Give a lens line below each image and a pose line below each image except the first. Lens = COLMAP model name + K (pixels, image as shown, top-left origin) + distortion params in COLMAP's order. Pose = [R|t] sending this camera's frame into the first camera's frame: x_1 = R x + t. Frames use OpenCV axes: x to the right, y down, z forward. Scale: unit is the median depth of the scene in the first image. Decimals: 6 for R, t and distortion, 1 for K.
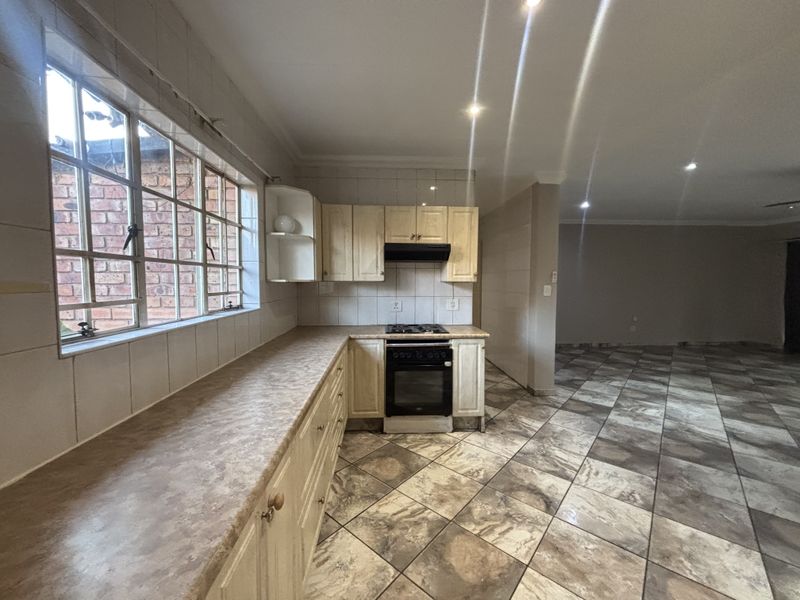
lens RADIAL K [[322.8, 0, 400.0], [0, 322.8, 300.0], [0, 0, 1]] dist [0.003856, 0.000250]
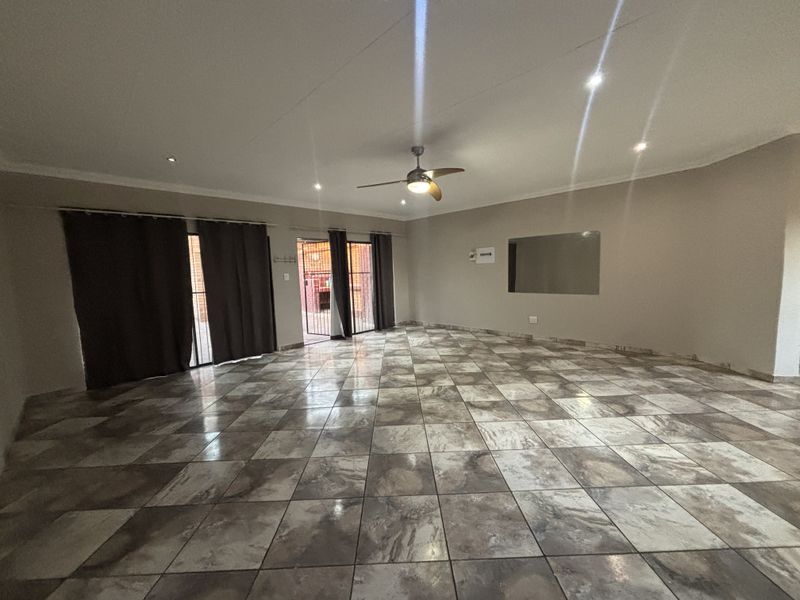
lens RADIAL K [[322.8, 0, 400.0], [0, 322.8, 300.0], [0, 0, 1]] dist [0.003856, 0.000250]
pose [[-0.667783, -0.057586, 0.742125, 0.690056], [0.081159, 0.985426, 0.149494, -0.114831], [-0.739918, 0.160059, -0.653377, 1.866791]]
